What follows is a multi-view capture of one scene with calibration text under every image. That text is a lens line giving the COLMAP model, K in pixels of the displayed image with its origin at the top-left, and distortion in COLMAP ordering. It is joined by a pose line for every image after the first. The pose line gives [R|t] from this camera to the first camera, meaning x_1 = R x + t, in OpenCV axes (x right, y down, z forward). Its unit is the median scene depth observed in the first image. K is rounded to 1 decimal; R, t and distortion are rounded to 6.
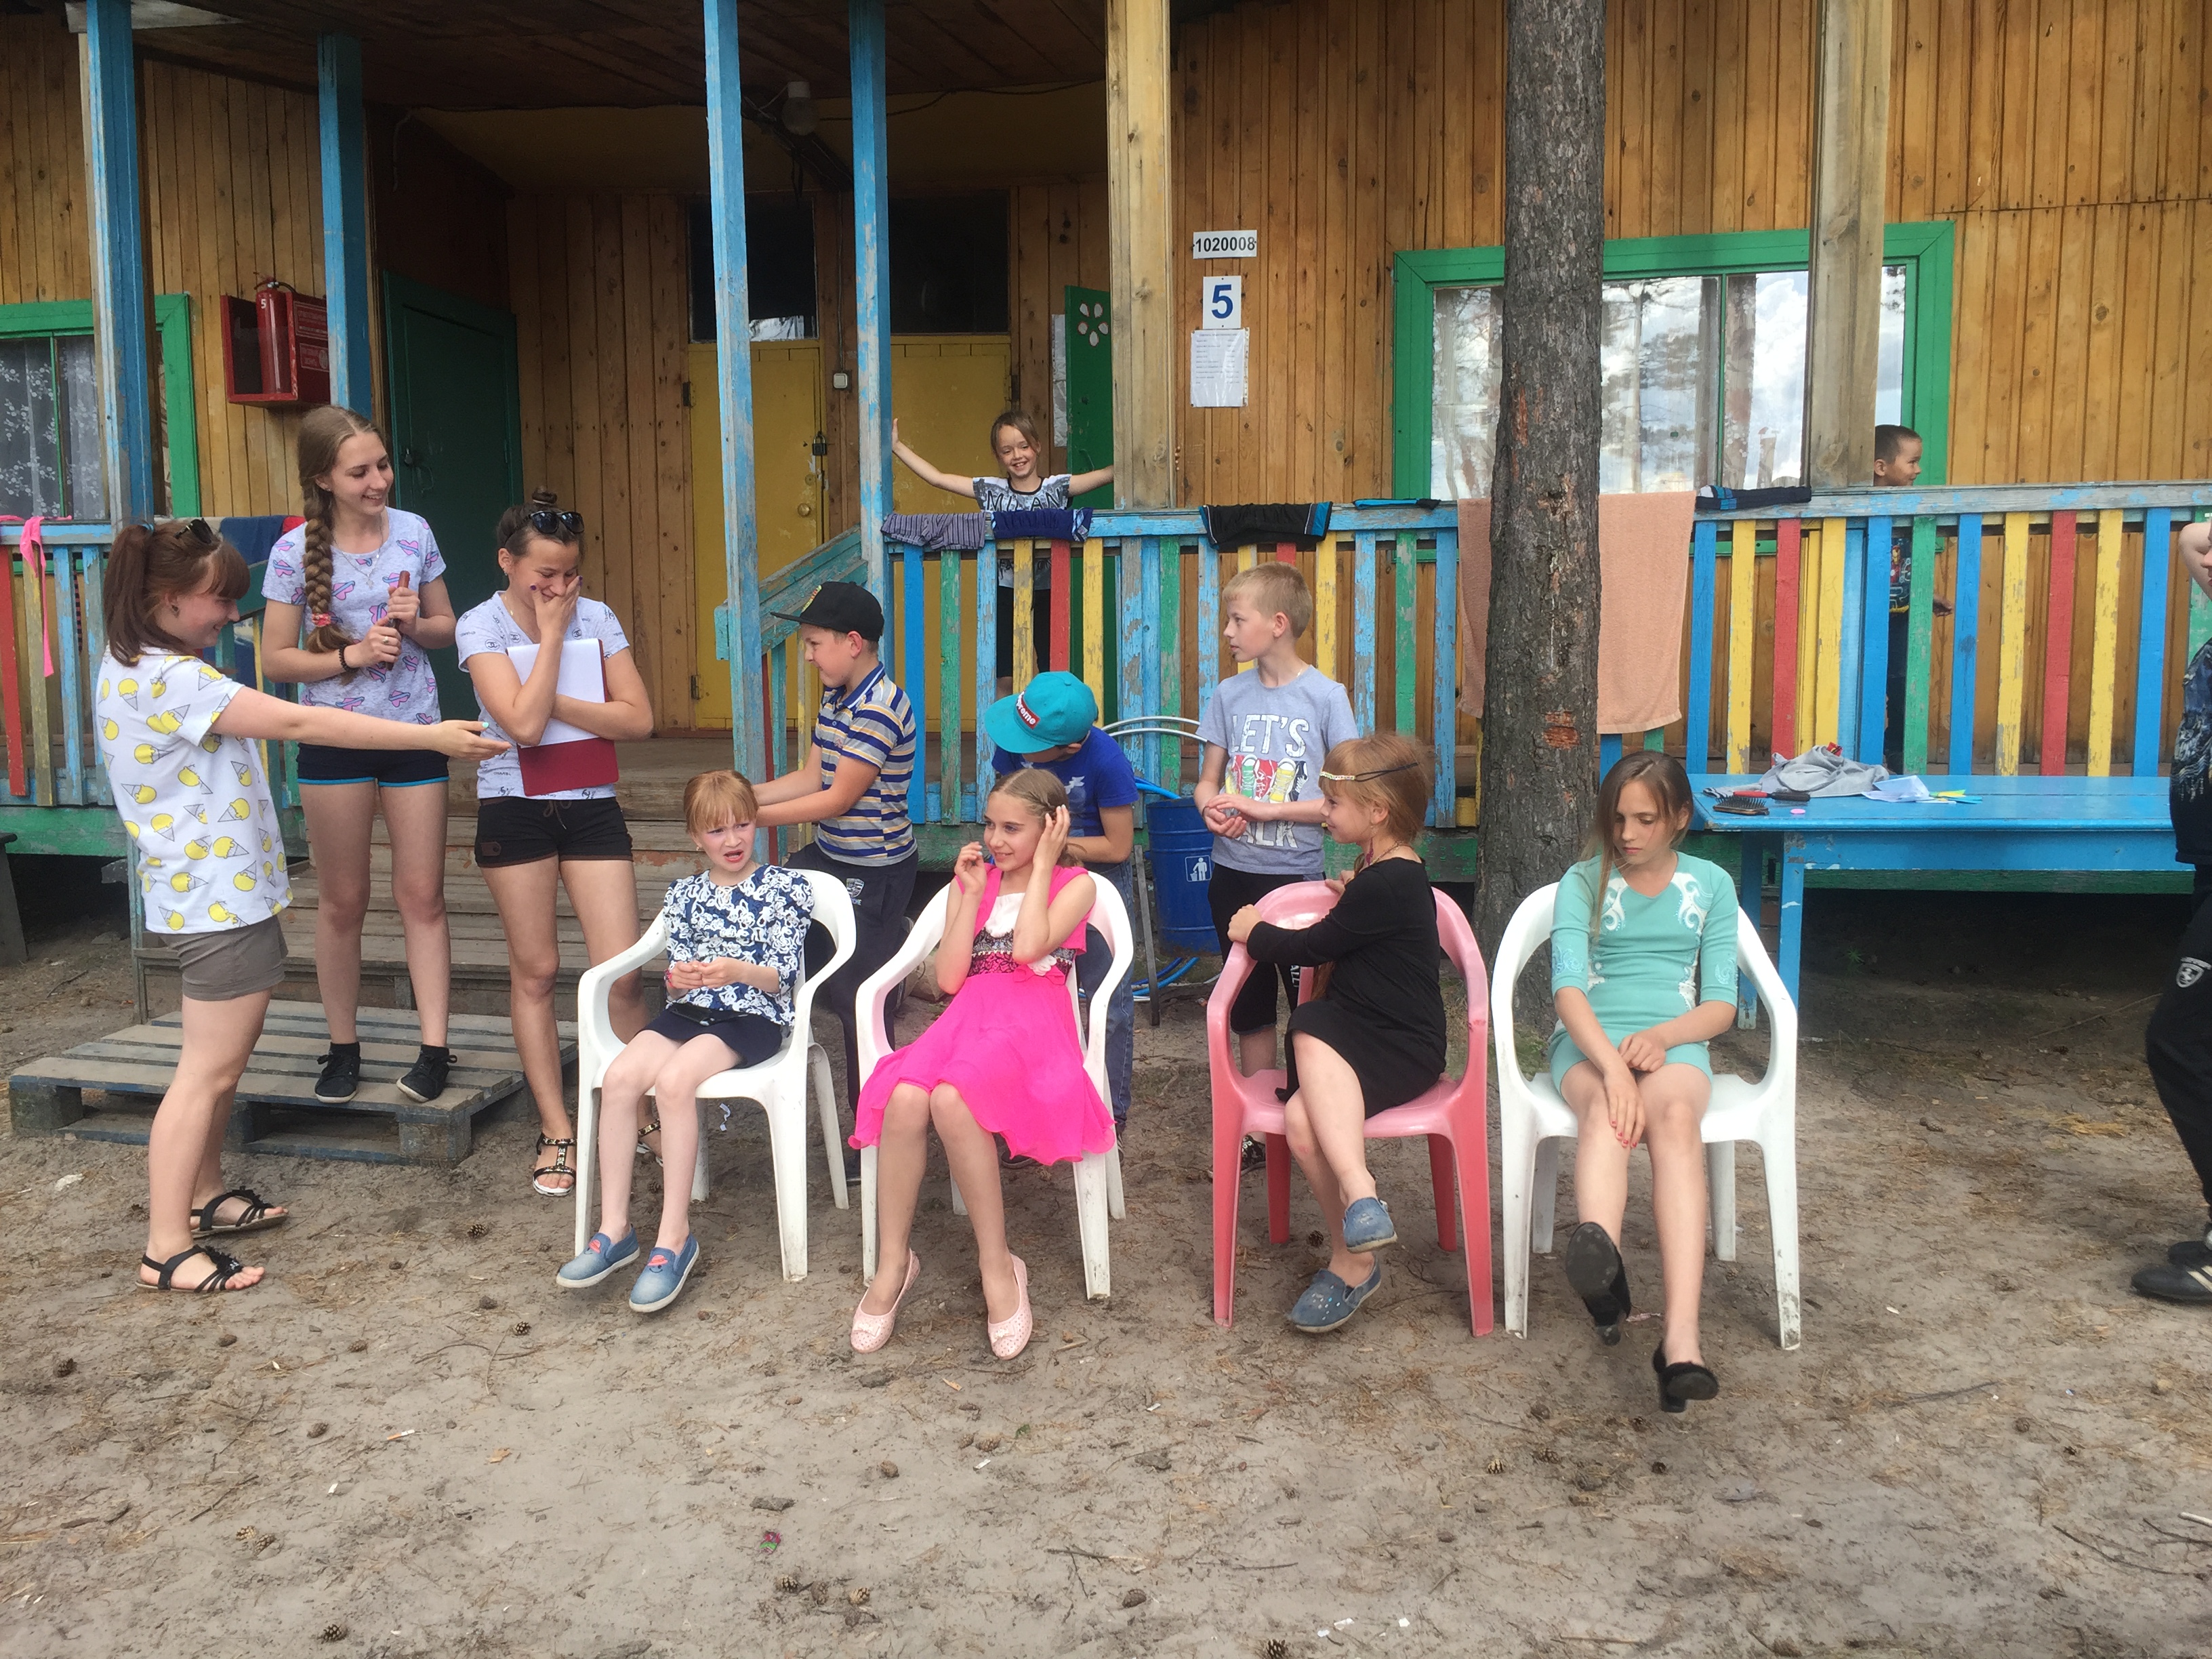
lens RADIAL K [[1877.7, 0, 1111.7], [0, 1877.7, 837.0], [0, 0, 1]] dist [0.092170, -0.122288]
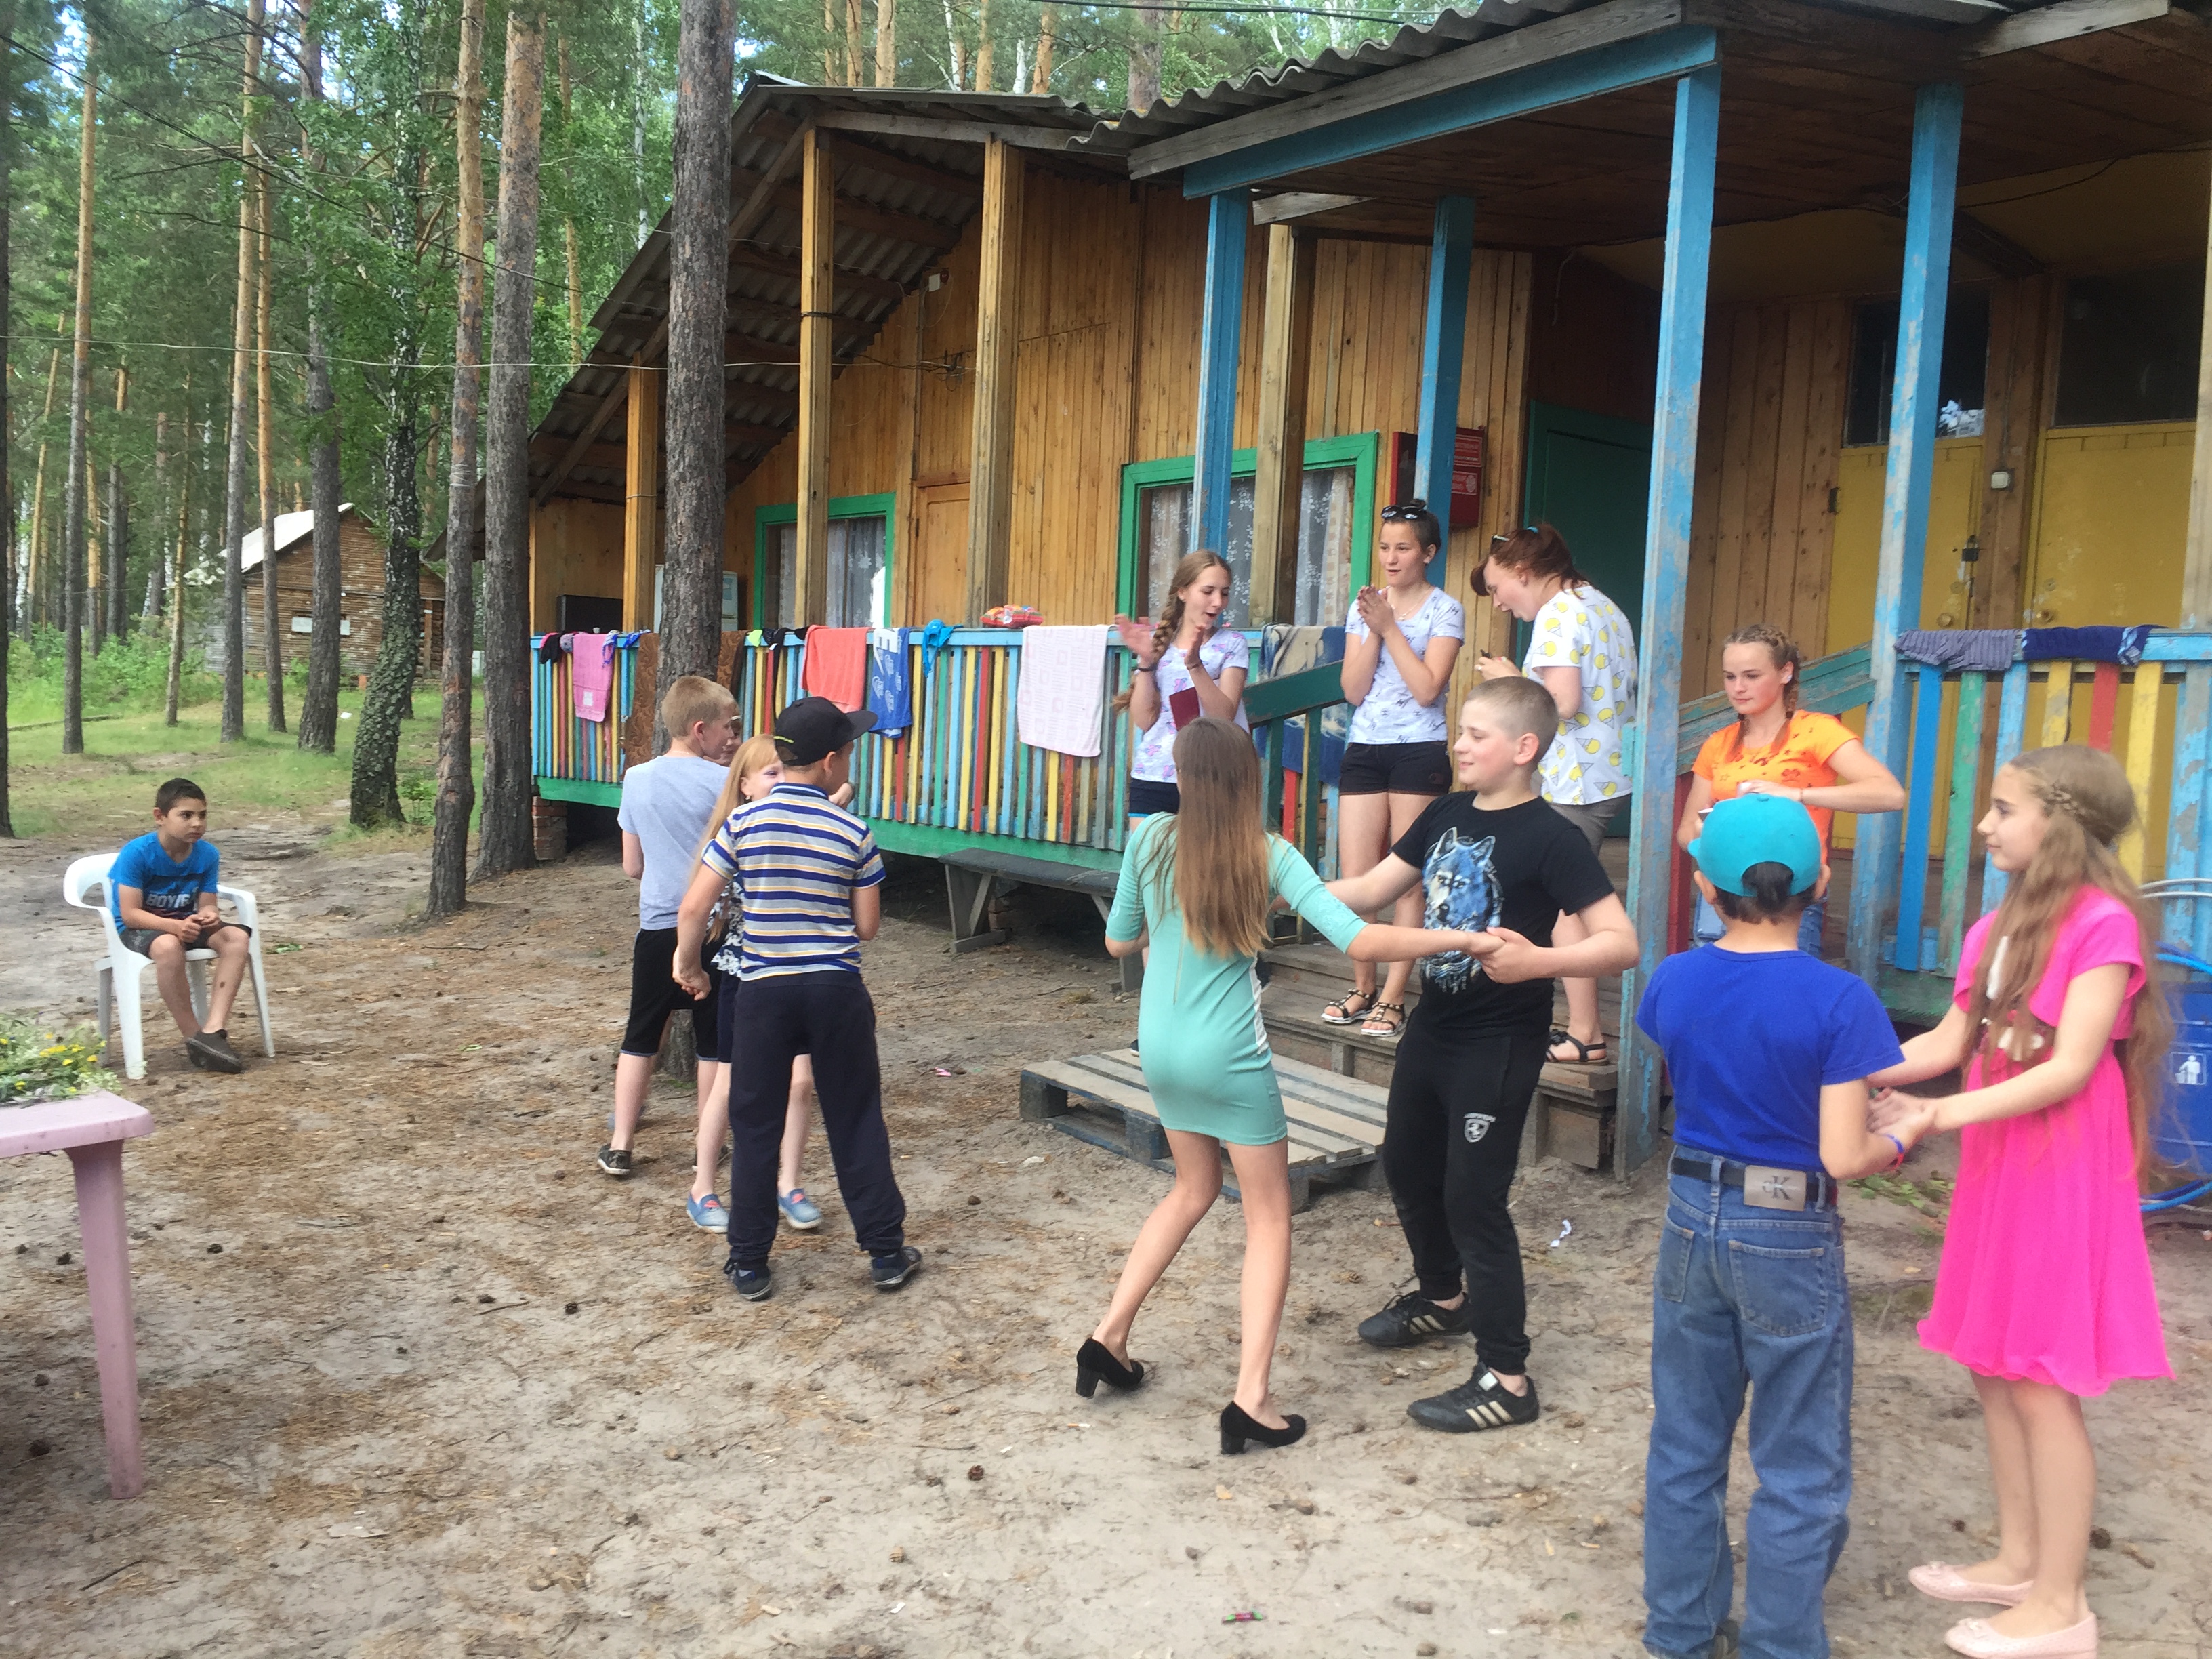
lens RADIAL K [[1894.0, 0, 1106.5], [0, 1894.0, 825.0], [0, 0, 1]] dist [0.094794, -0.123322]
pose [[0.764479, 0.084011, -0.639150, 0.191876], [-0.121102, 0.992536, -0.014387, -0.017695], [0.633171, 0.088401, 0.768947, 0.050058]]
